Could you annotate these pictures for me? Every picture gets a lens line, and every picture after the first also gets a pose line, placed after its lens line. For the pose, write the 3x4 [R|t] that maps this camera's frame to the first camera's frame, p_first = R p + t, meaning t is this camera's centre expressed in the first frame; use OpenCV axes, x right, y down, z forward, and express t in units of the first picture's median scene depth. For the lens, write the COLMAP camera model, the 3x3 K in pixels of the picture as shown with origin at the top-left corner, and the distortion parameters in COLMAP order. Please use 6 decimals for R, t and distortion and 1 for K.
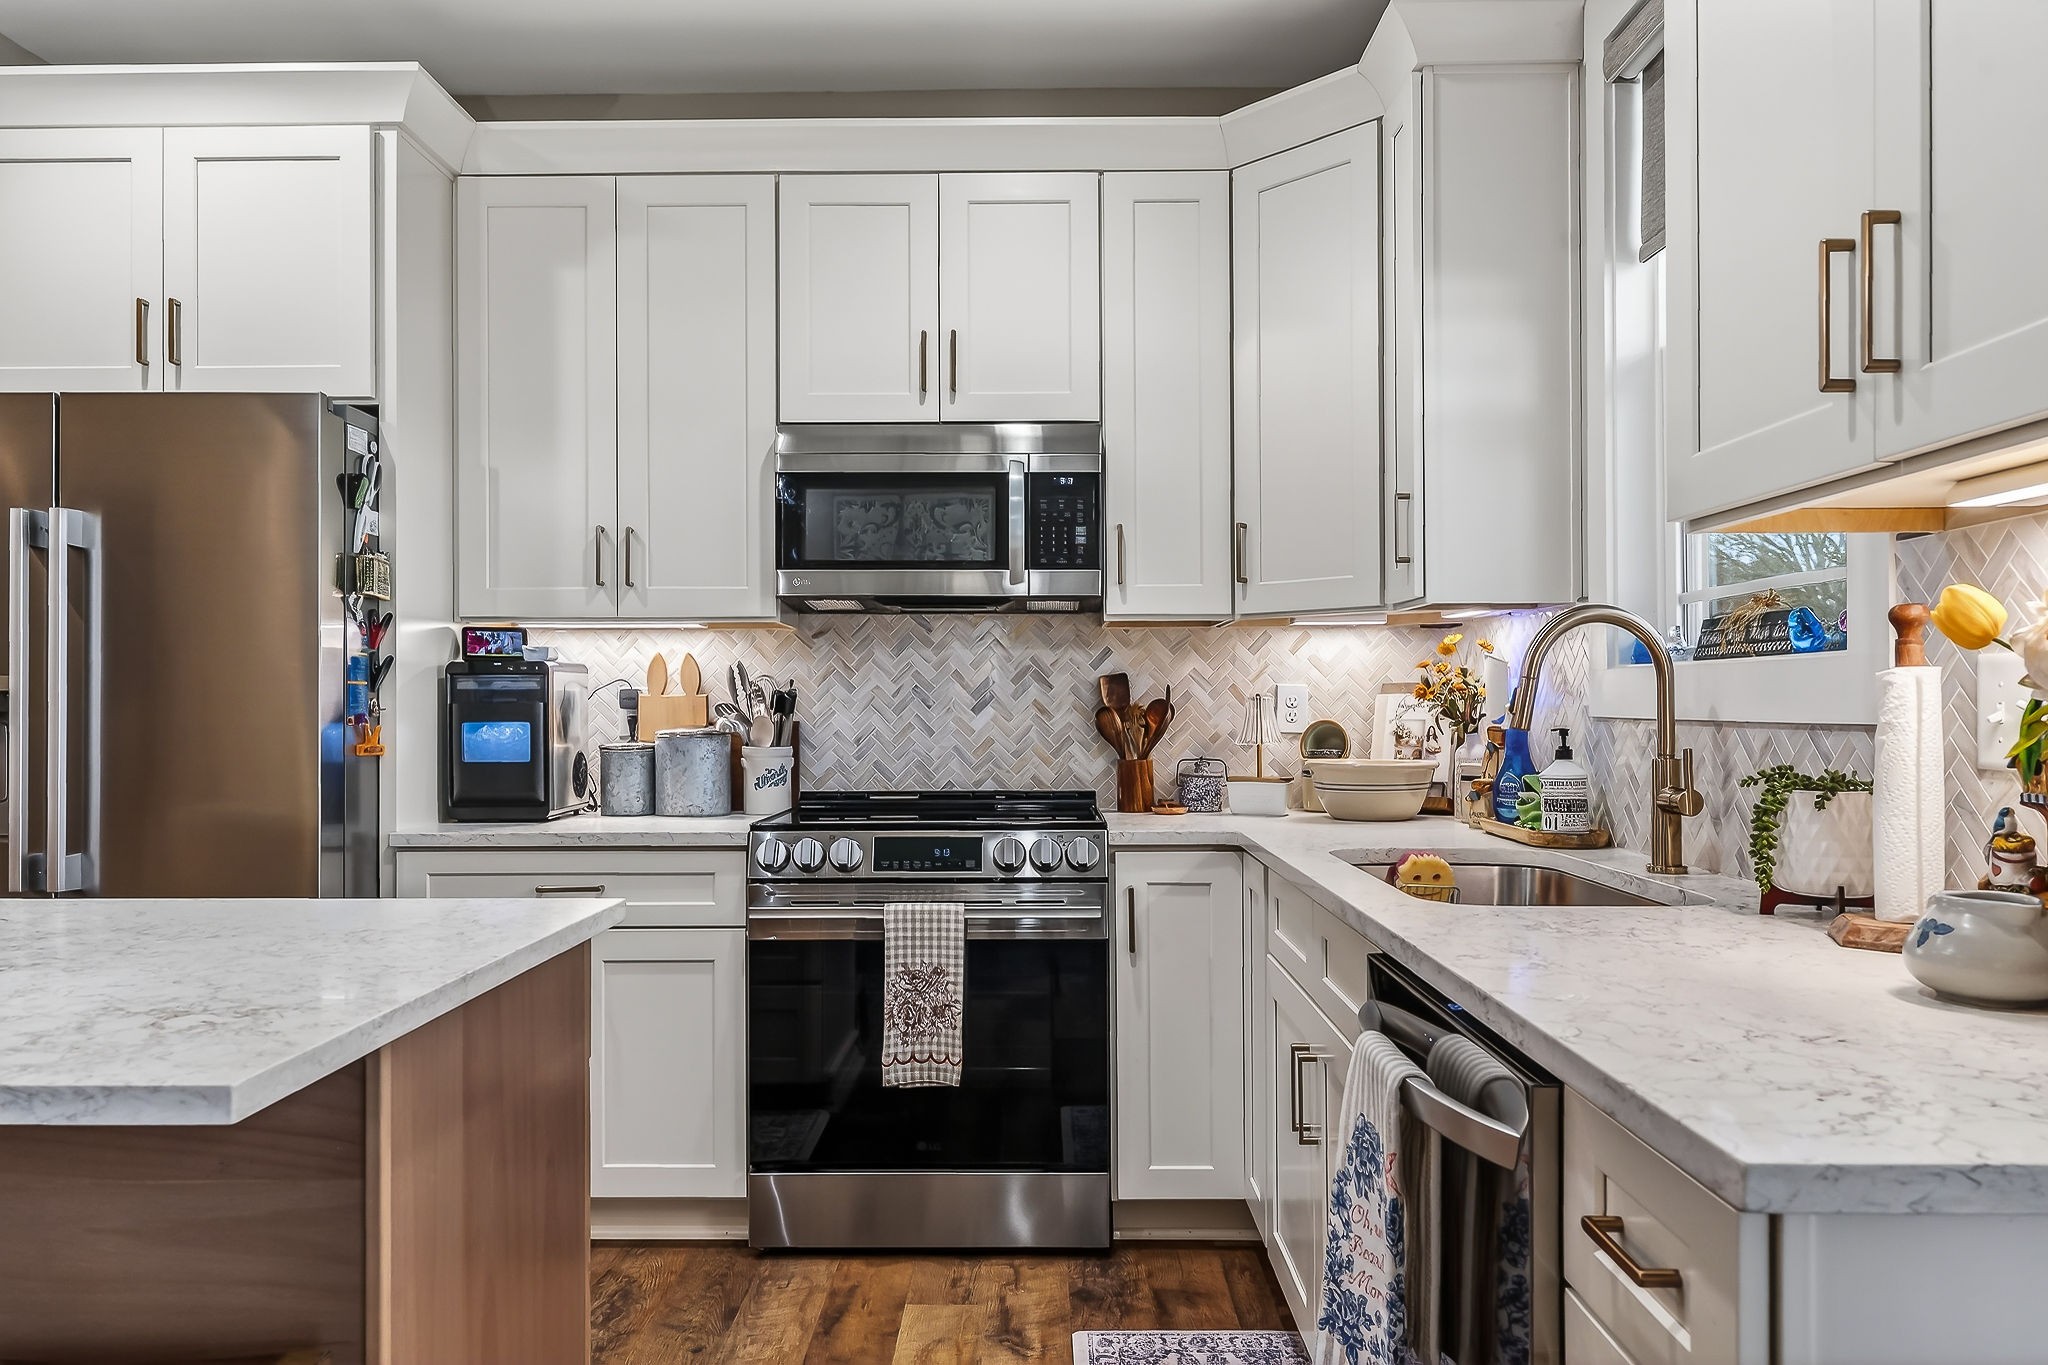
lens RADIAL K [[1429.1, 0, 1024.5], [0, 1429.1, 692.6], [0, 0, 1]] dist [-0.002141, -0.001022]
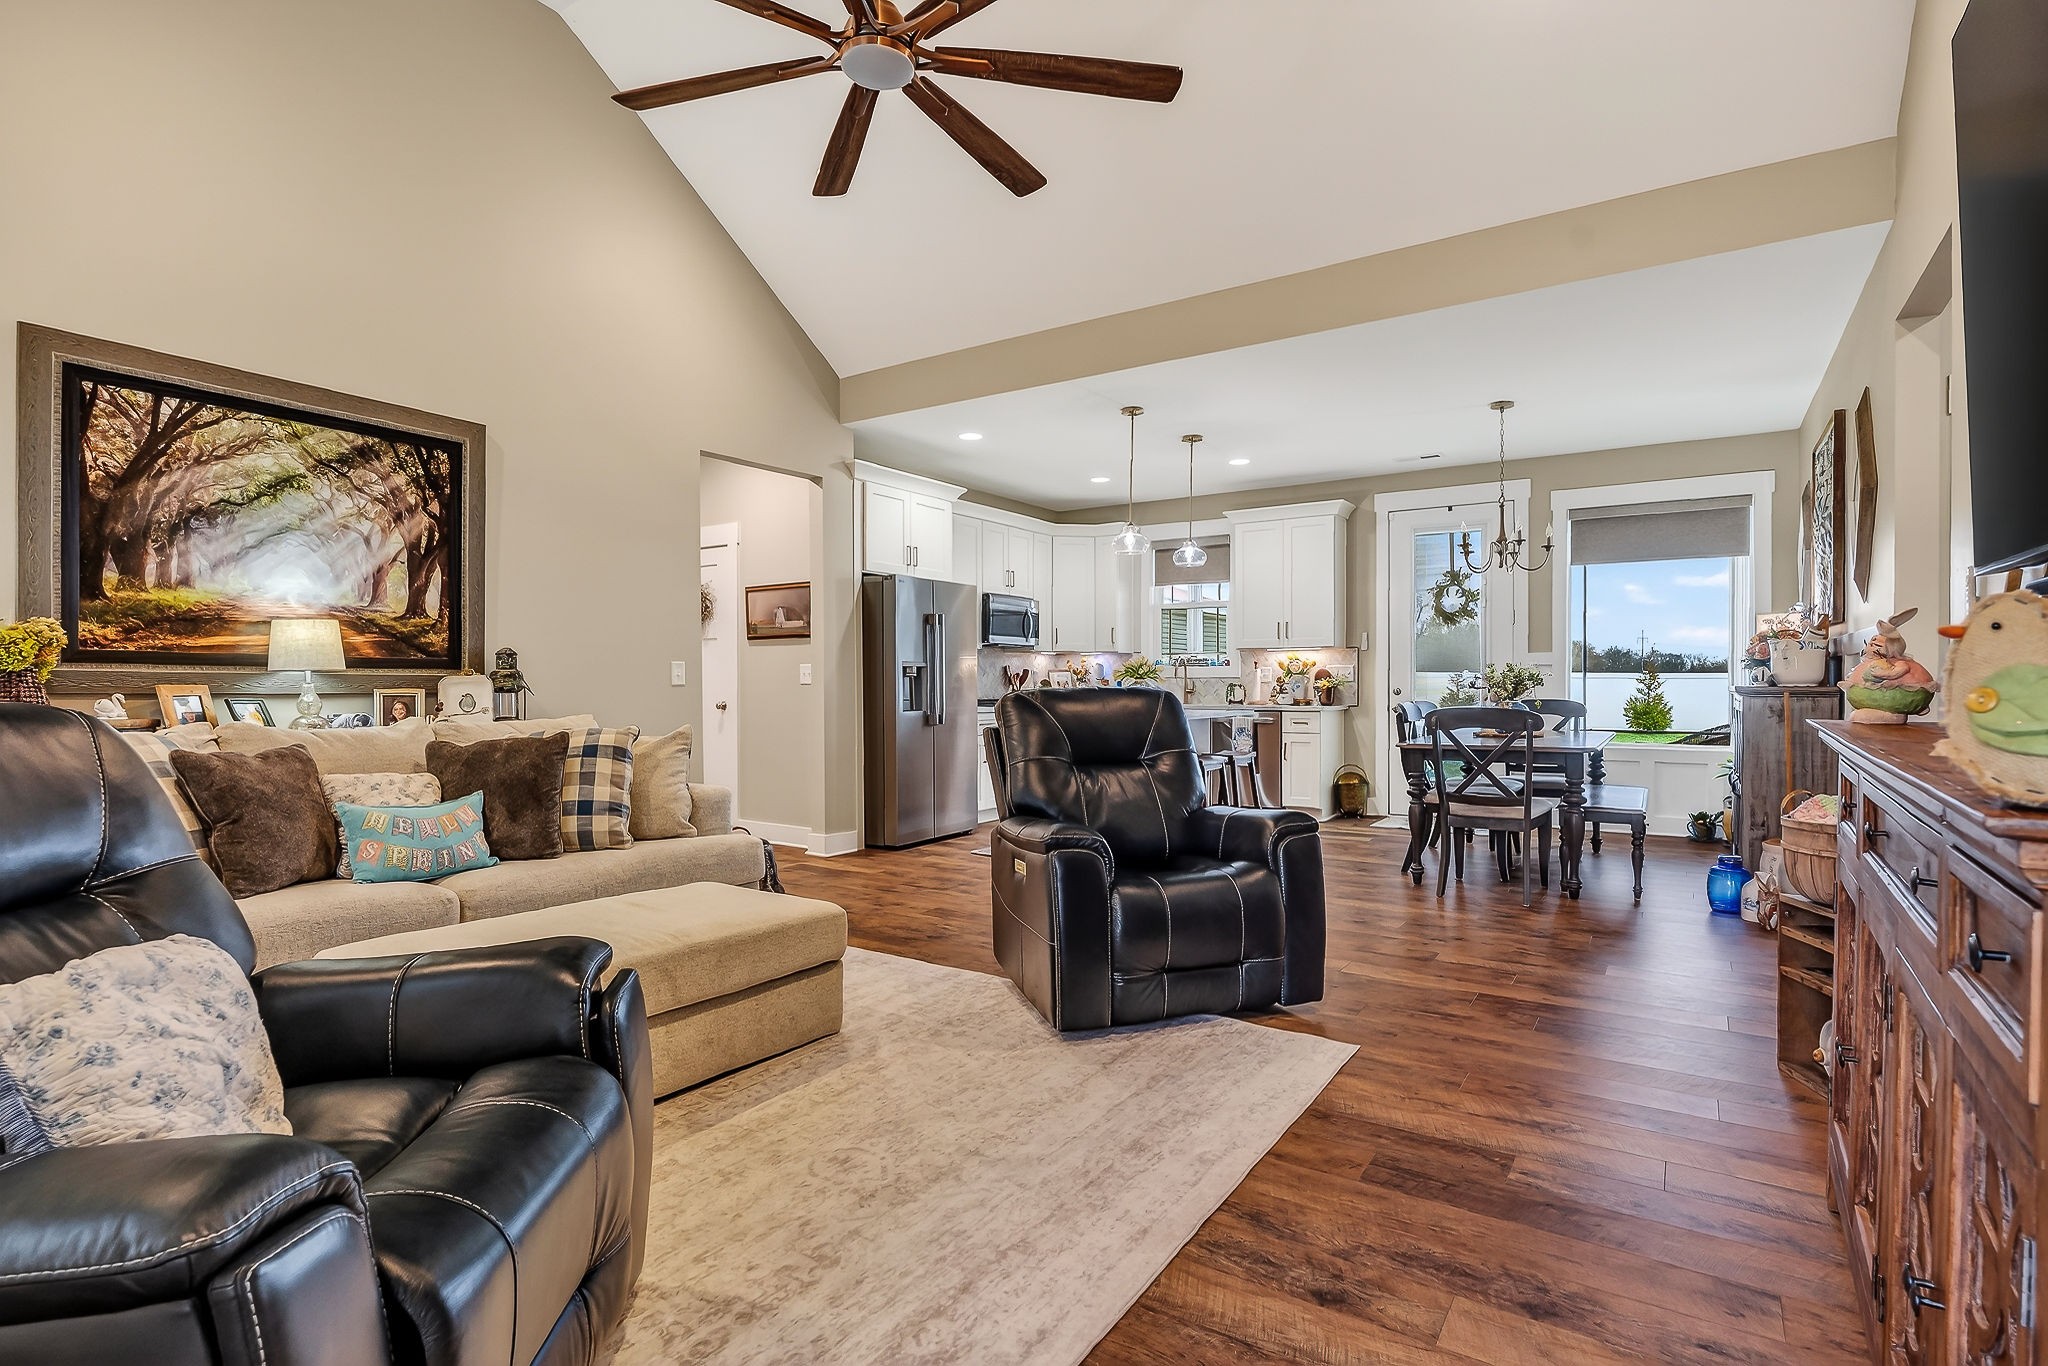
lens RADIAL K [[983.4, 0, 1030.7], [0, 983.4, 691.5], [0, 0, 1]] dist [-0.004819, -0.000470]
pose [[0.540399, -0.003710, 0.841401, -2.165533], [-0.007254, 0.999933, 0.009068, 0.030523], [-0.841378, -0.011003, 0.540335, -0.405382]]
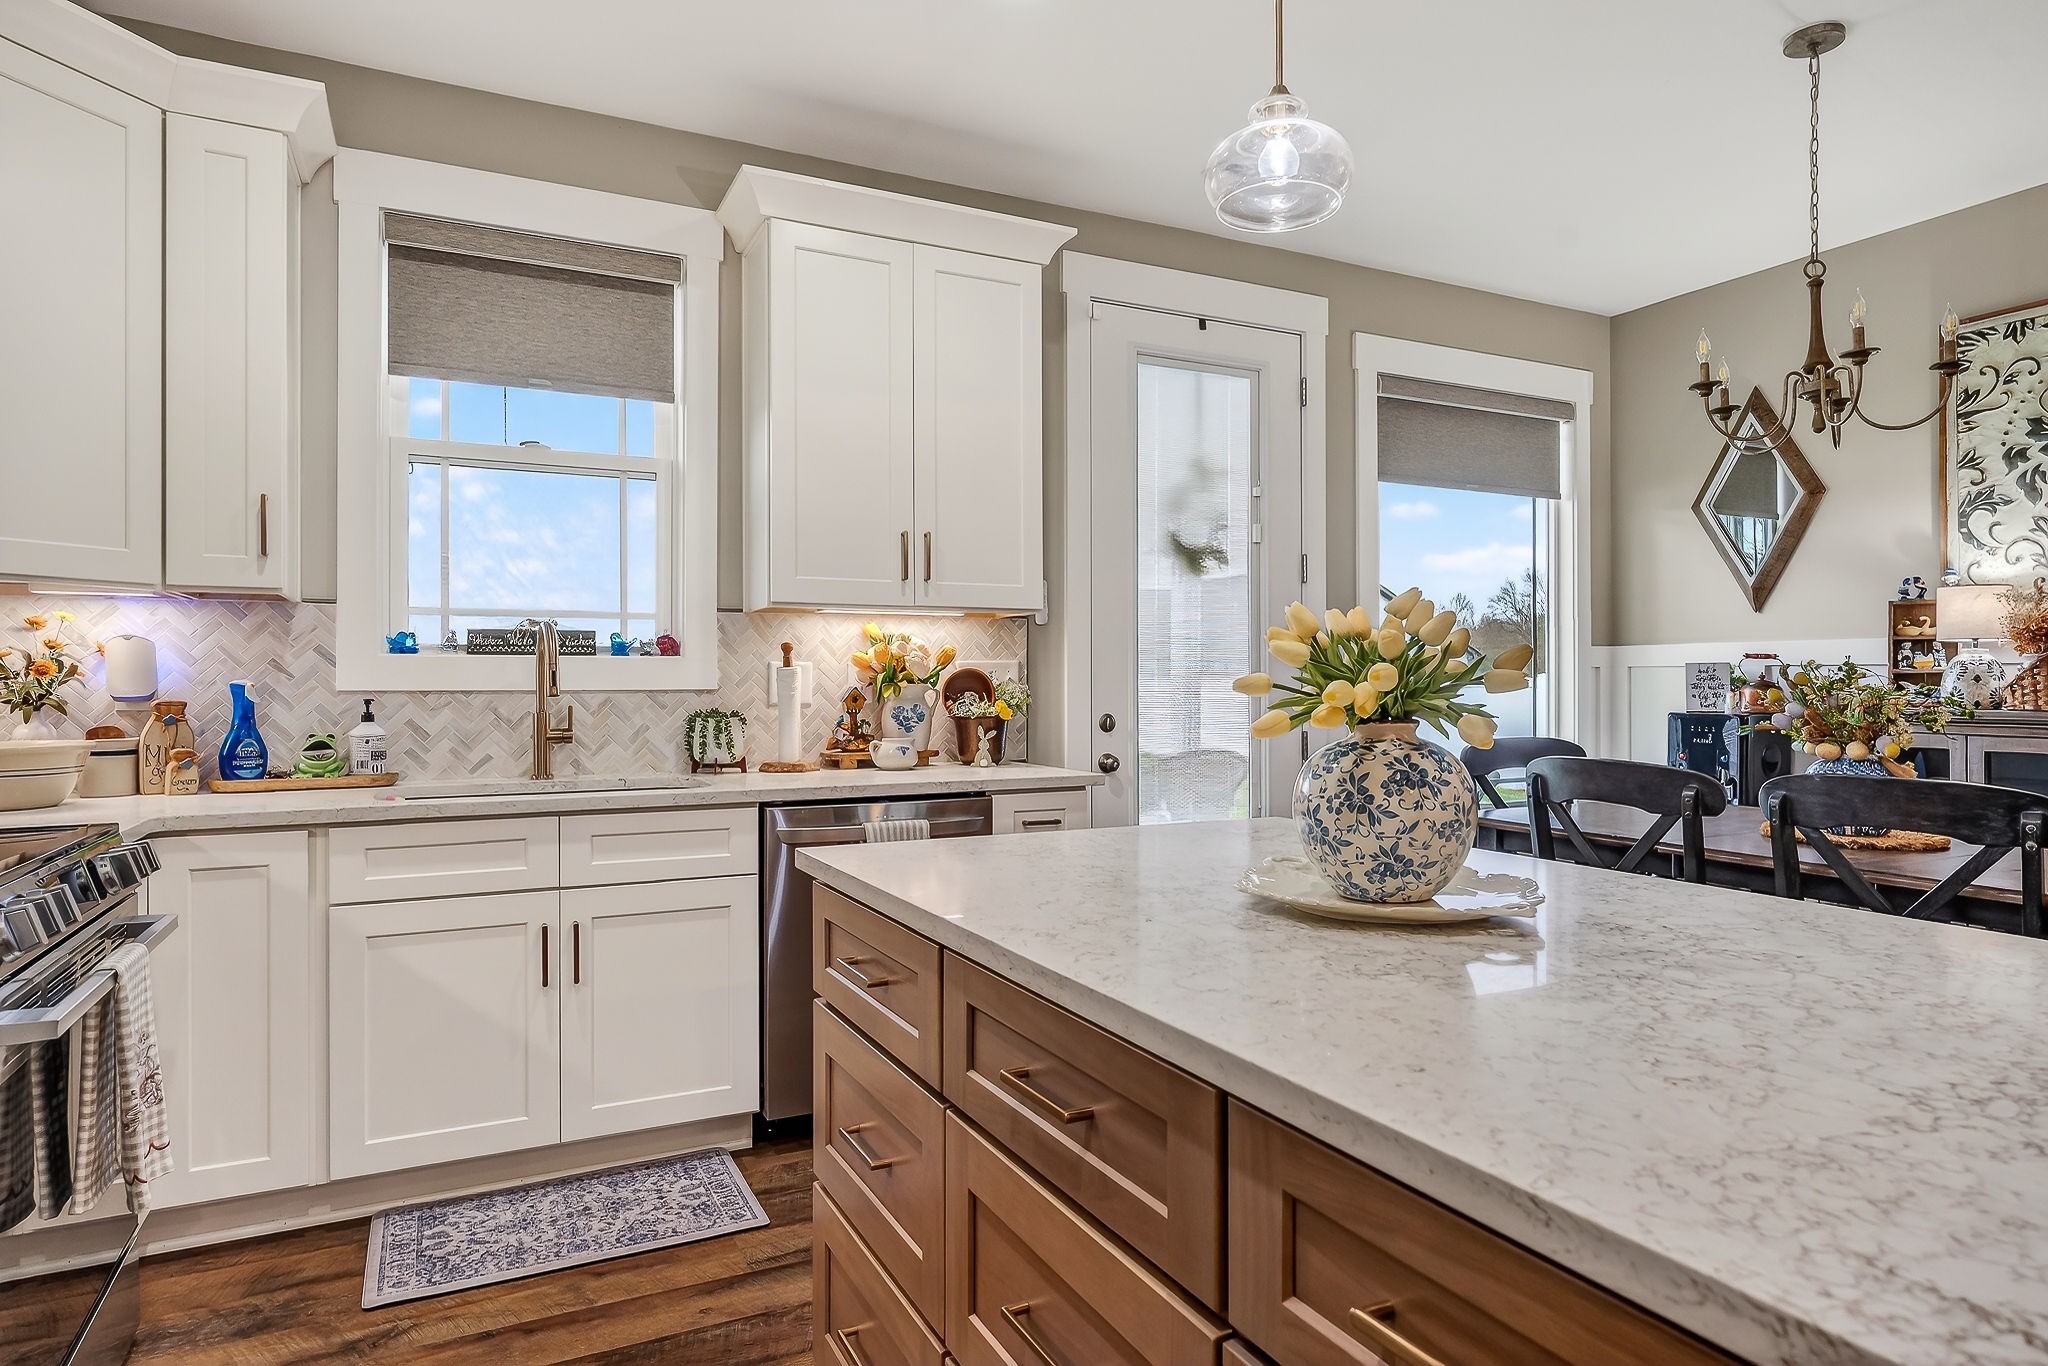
lens RADIAL K [[1140.4, 0, 1015.9], [0, 1140.4, 680.1], [0, 0, 1]] dist [-0.003154, 0.001465]
pose [[-0.445141, 0.004663, 0.895448, -0.697041], [-0.003692, 0.999968, -0.007042, 0.009940], [-0.895453, -0.006441, -0.445110, 0.749843]]
